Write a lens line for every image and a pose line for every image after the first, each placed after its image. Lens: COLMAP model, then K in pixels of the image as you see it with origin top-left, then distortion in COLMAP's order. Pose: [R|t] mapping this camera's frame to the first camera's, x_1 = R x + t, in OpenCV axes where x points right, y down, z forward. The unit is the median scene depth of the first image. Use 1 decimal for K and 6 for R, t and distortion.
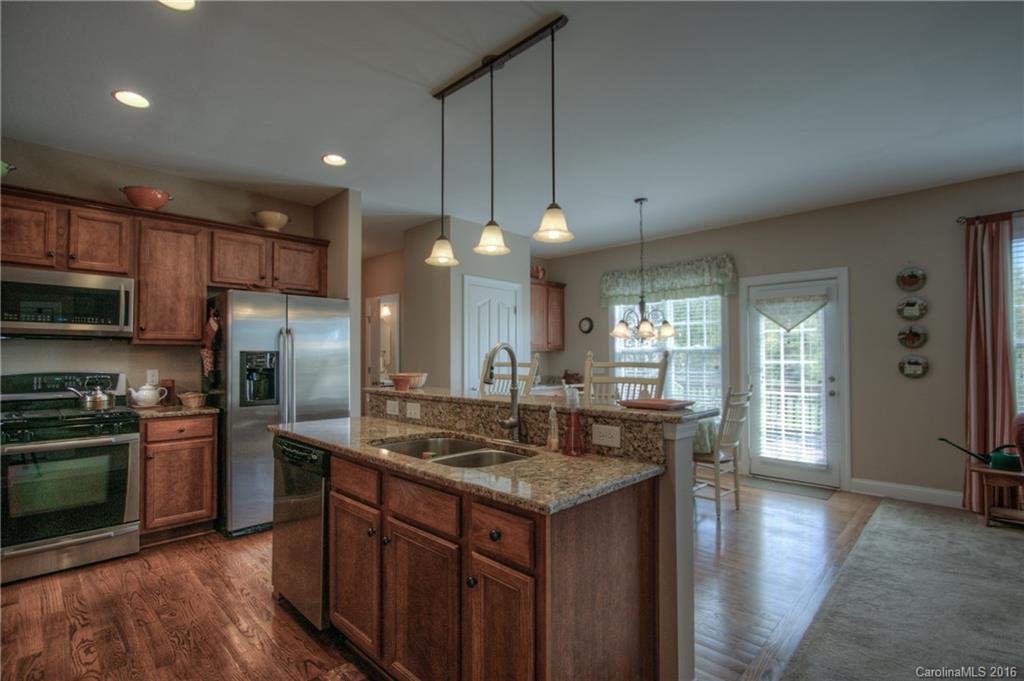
lens RADIAL K [[487.7, 0, 485.1], [0, 487.7, 352.0], [0, 0, 1]] dist [-0.019160, 0.000399]
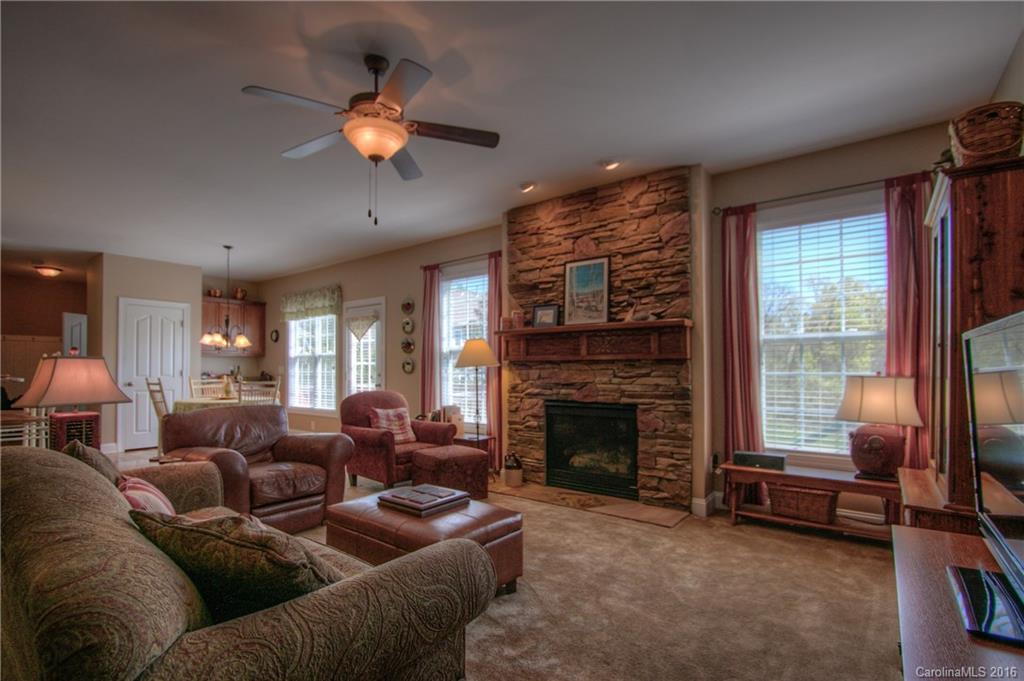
lens RADIAL K [[487.7, 0, 499.9], [0, 487.7, 361.3], [0, 0, 1]] dist [-0.019160, 0.000399]
pose [[0.991617, 0.001504, 0.129202, 0.851500], [-0.001577, 0.999999, 0.000461, 0.014217], [-0.129202, -0.000661, 0.991618, -0.448506]]
